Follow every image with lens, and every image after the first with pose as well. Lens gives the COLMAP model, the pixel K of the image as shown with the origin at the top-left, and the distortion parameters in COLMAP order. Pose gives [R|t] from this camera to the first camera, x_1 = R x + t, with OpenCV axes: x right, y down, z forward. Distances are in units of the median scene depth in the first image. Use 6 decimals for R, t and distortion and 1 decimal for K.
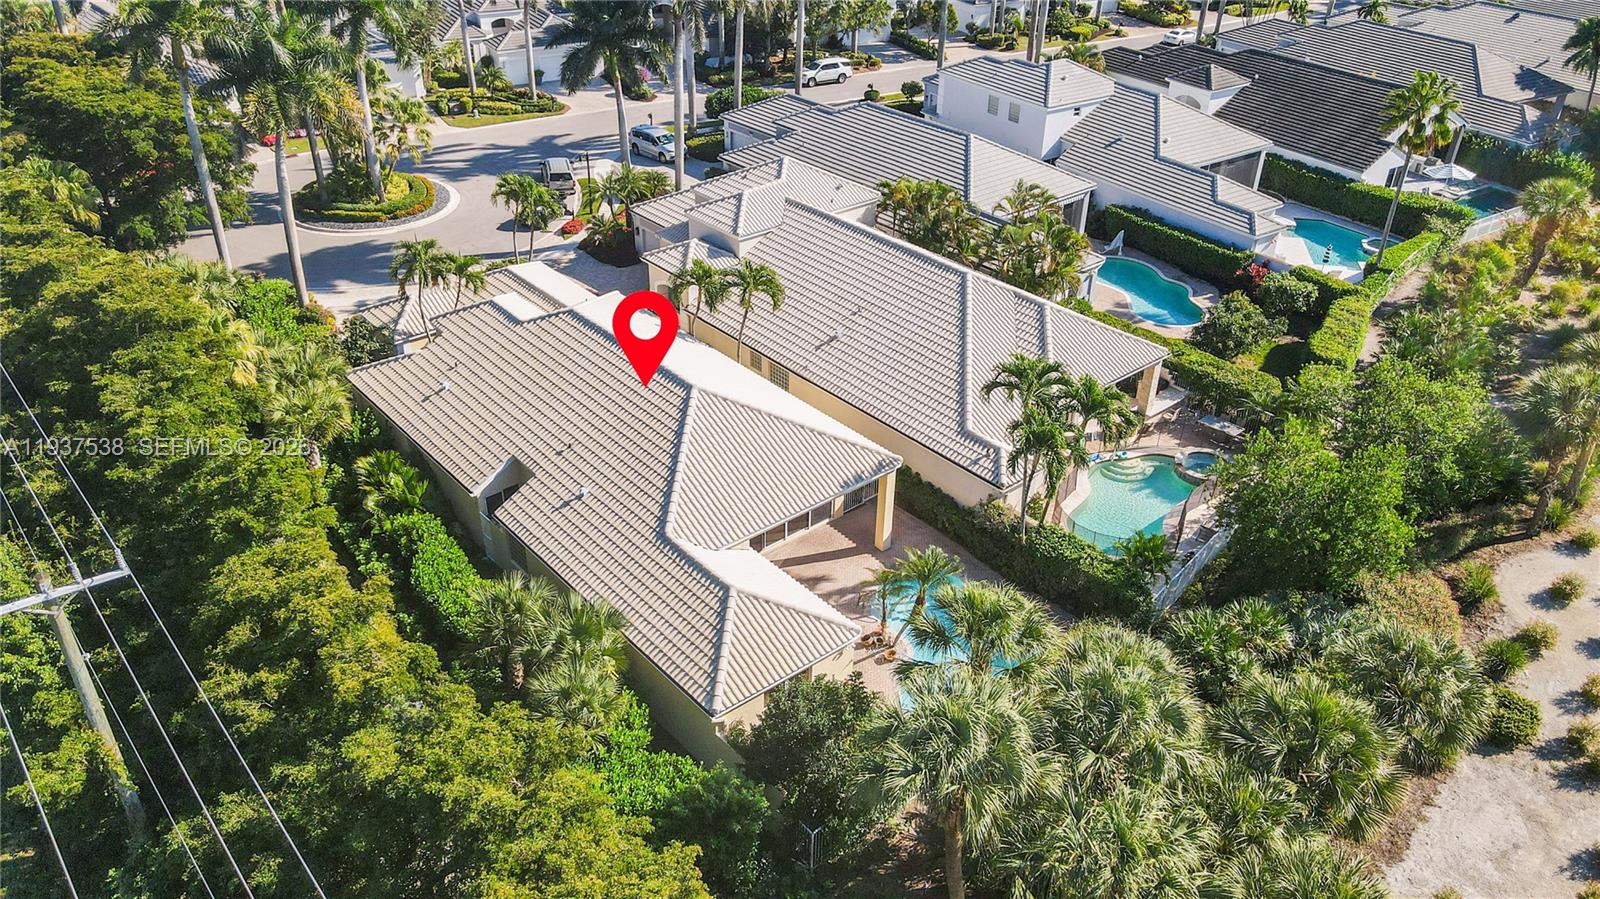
lens RADIAL K [[1173.6, 0, 800.0], [0, 1173.6, 449.5], [0, 0, 1]] dist [0.011968, 0.006349]
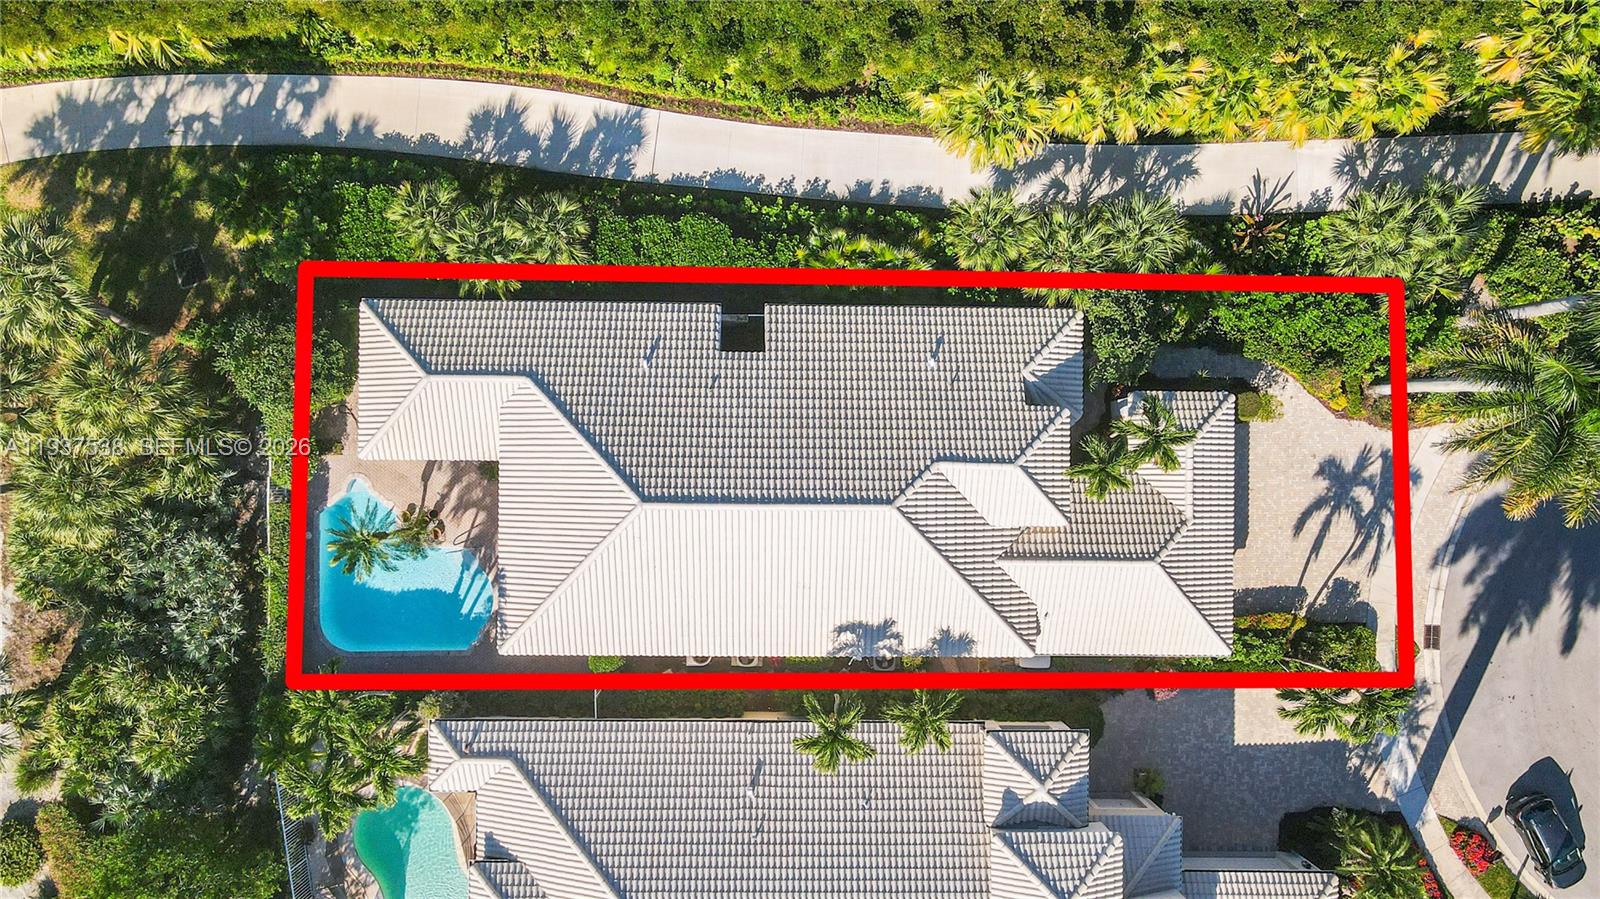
lens RADIAL K [[1173.6, 0, 800.0], [0, 1173.6, 449.5], [0, 0, 1]] dist [0.011968, 0.006349]
pose [[-0.654537, 0.755442, -0.029816, -0.101537], [-0.418892, -0.329545, 0.846126, -0.501841], [0.629374, 0.566310, 0.532148, 0.320685]]
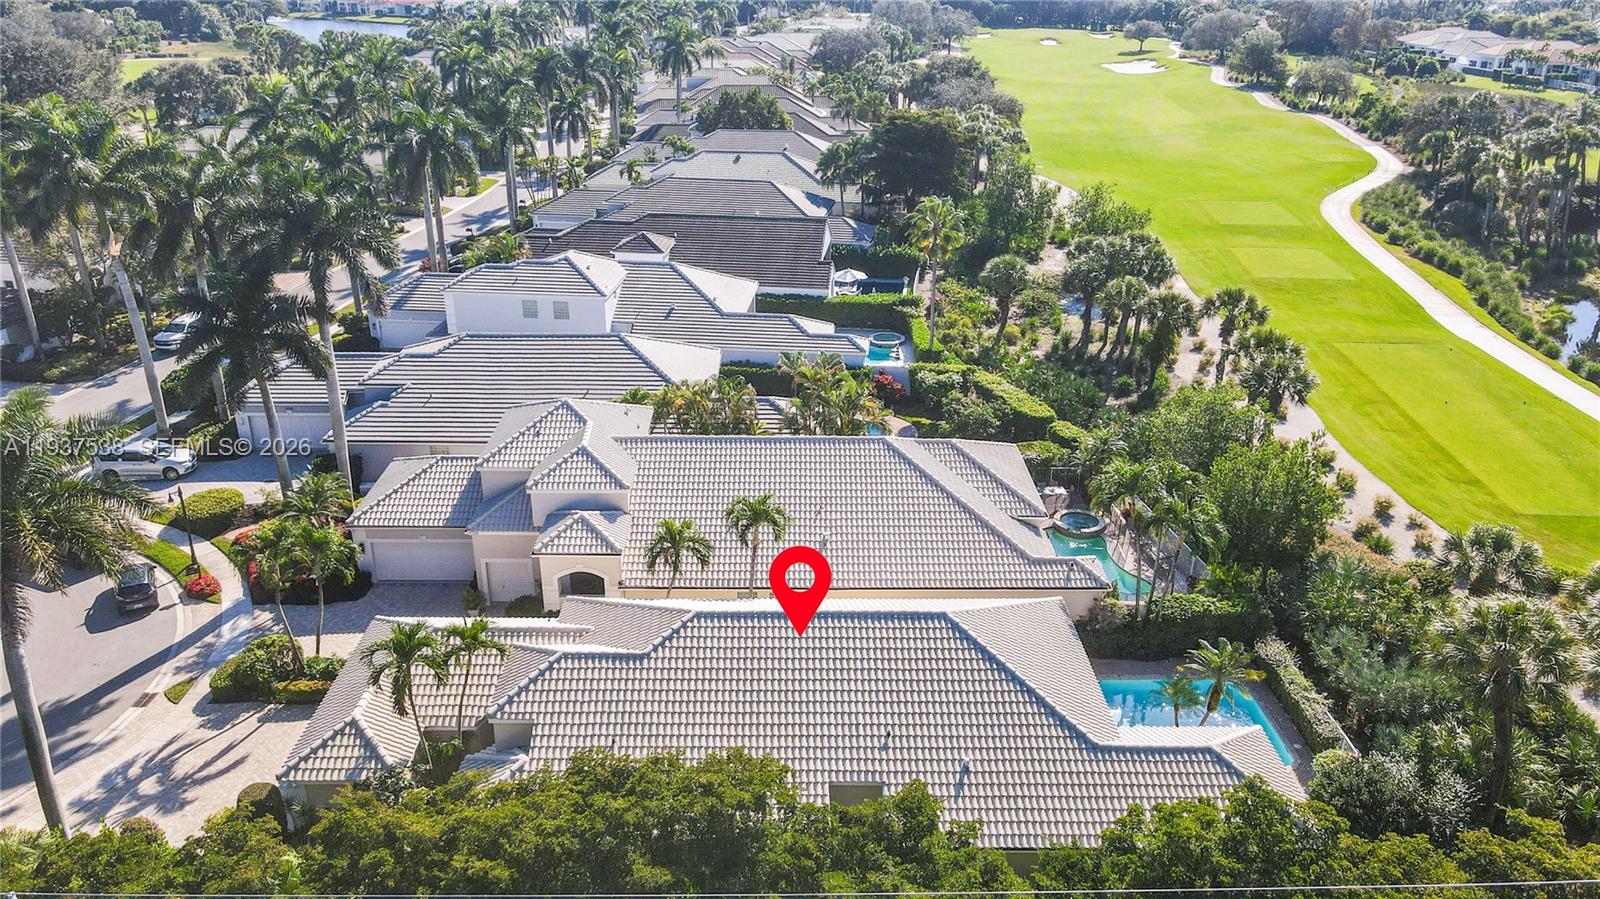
lens RADIAL K [[1173.6, 0, 800.0], [0, 1173.6, 449.5], [0, 0, 1]] dist [0.011968, 0.006349]
pose [[0.640204, -0.307304, 0.704062, -0.447733], [0.403347, 0.914474, 0.032380, -0.141961], [-0.653797, 0.263252, 0.709400, 0.217002]]
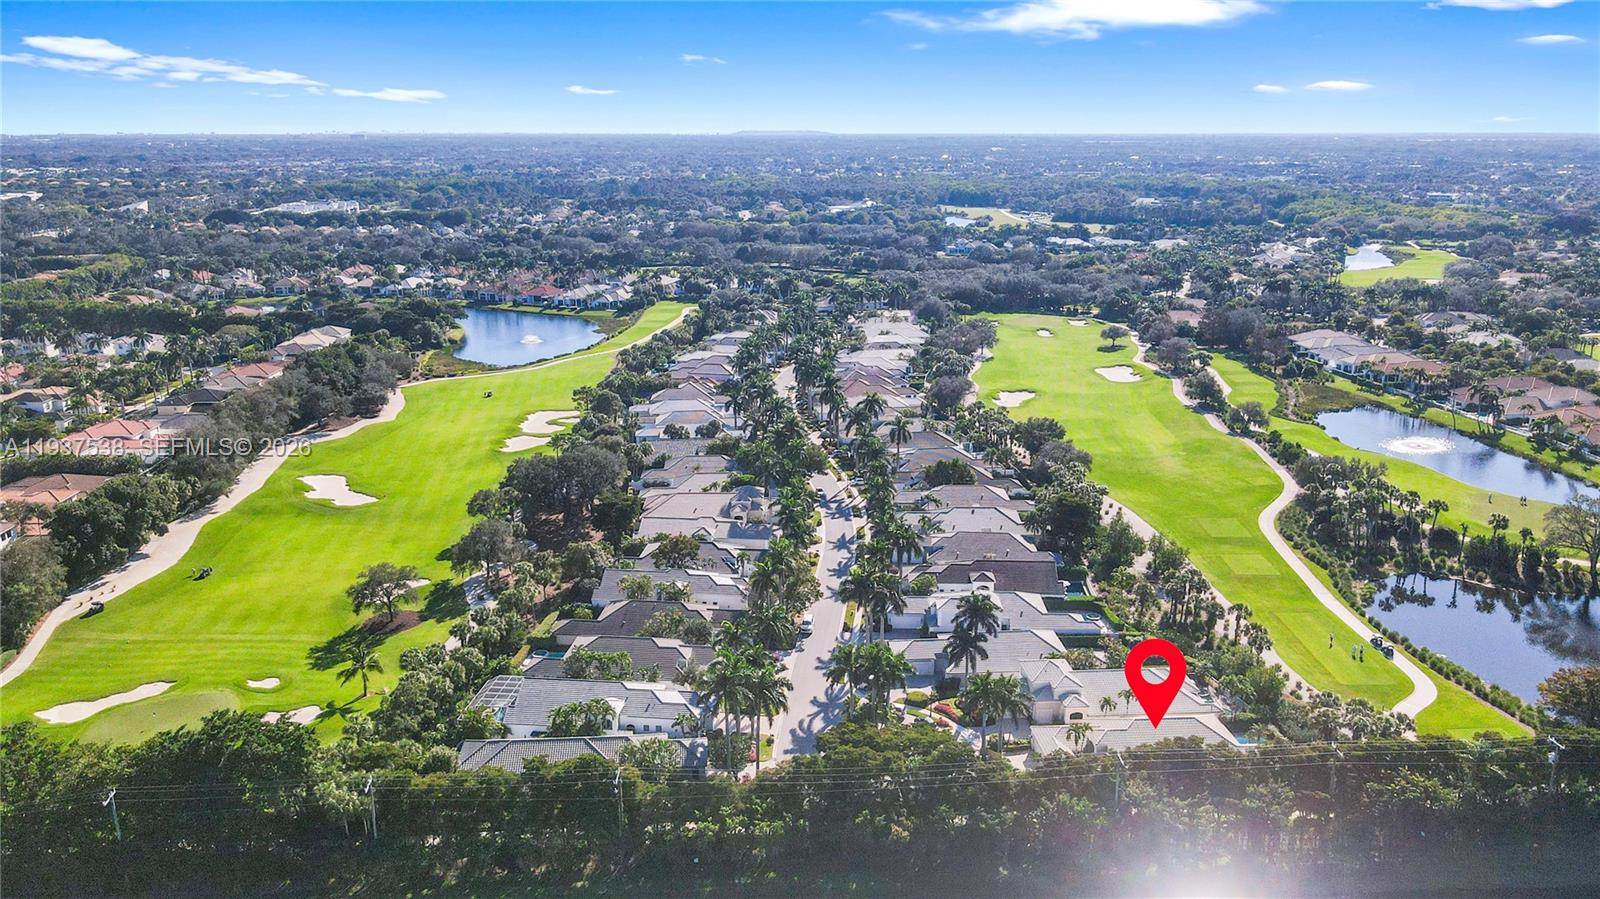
lens RADIAL K [[1173.6, 0, 800.0], [0, 1173.6, 449.5], [0, 0, 1]] dist [0.011968, 0.006349]
pose [[0.592439, -0.220274, 0.774917, -2.269022], [0.429660, 0.900065, -0.072636, -0.694476], [-0.681475, 0.375983, 0.627876, -0.574259]]
